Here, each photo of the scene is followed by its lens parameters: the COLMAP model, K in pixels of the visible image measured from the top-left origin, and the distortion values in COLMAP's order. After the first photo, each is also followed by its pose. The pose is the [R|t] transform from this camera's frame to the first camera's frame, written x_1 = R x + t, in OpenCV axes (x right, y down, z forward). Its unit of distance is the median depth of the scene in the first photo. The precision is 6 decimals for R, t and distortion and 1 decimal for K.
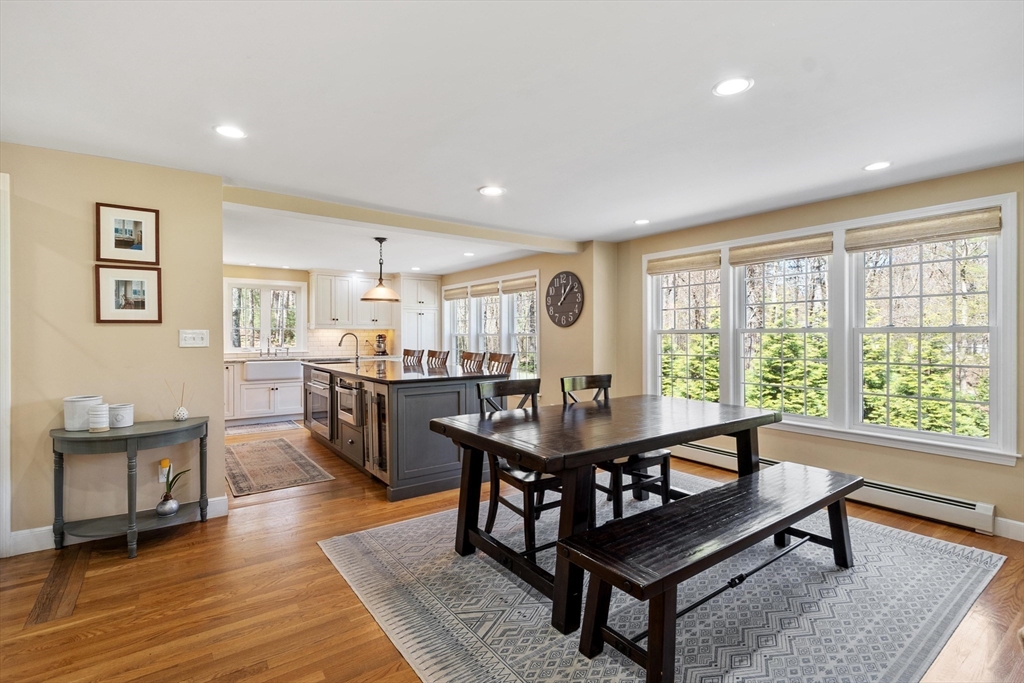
lens RADIAL K [[475.3, 0, 509.4], [0, 475.3, 337.8], [0, 0, 1]] dist [-0.000037, -0.000110]
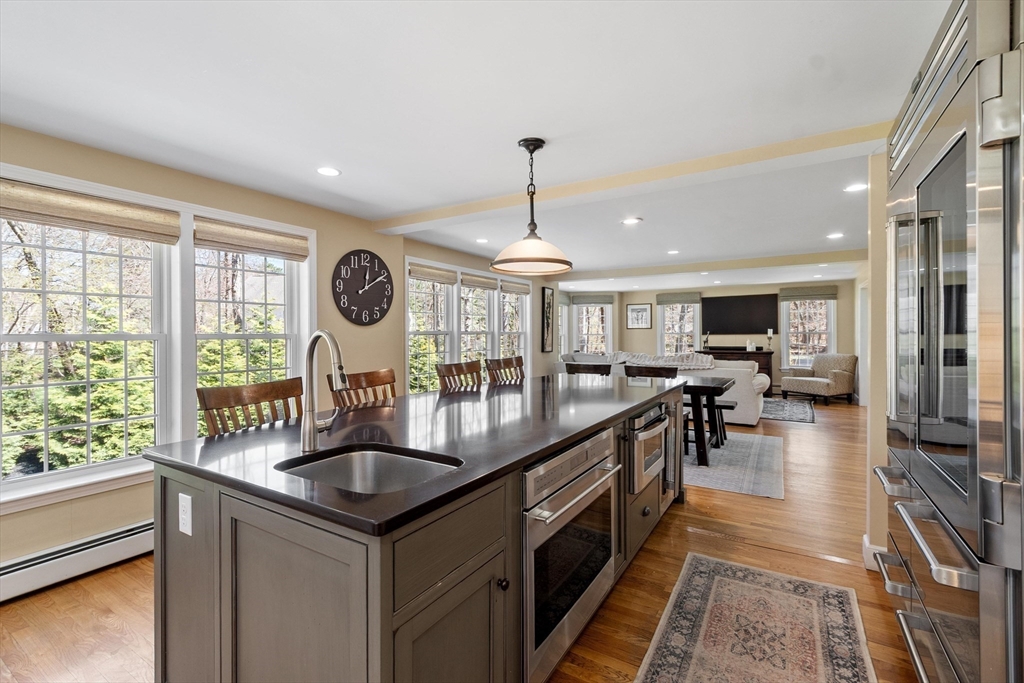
lens RADIAL K [[450.0, 0, 512.7], [0, 450.0, 336.6], [0, 0, 1]] dist [-0.001107, -0.000252]
pose [[-0.383968, -0.002395, 0.923343, -0.791558], [0.009912, 0.999928, 0.006716, -0.010716], [-0.923293, 0.011731, -0.383917, 1.362591]]
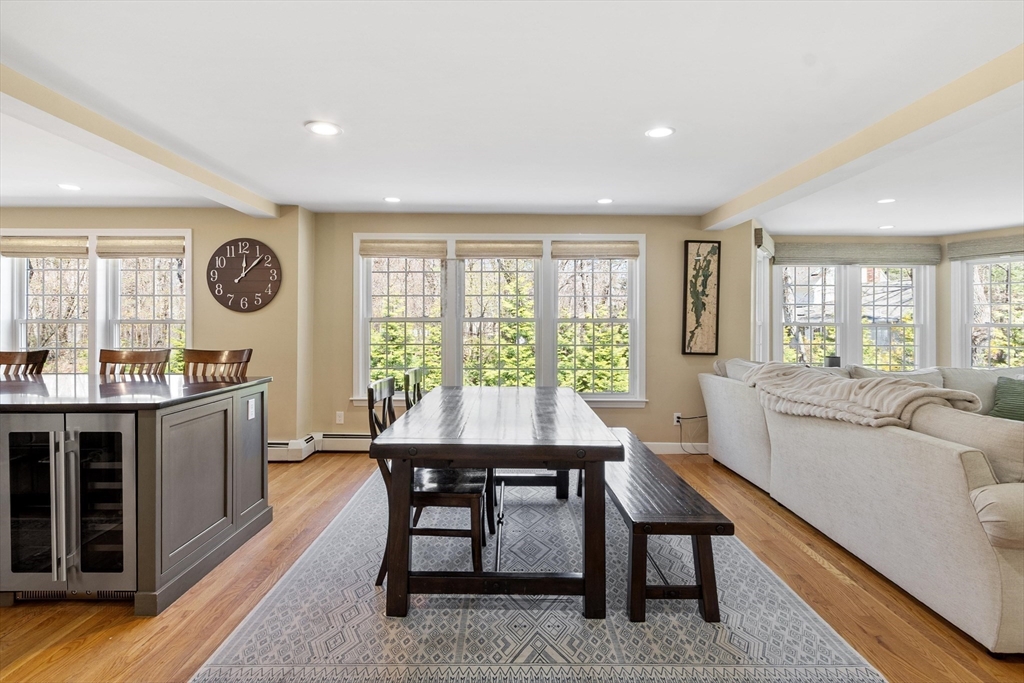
lens RADIAL K [[533.4, 0, 511.3], [0, 533.4, 320.2], [0, 0, 1]] dist [0.003827, 0.000117]
pose [[0.581318, 0.006270, 0.813652, -0.418632], [0.000706, 0.999966, -0.008210, -0.003894], [-0.813676, 0.005347, 0.581294, 0.218676]]
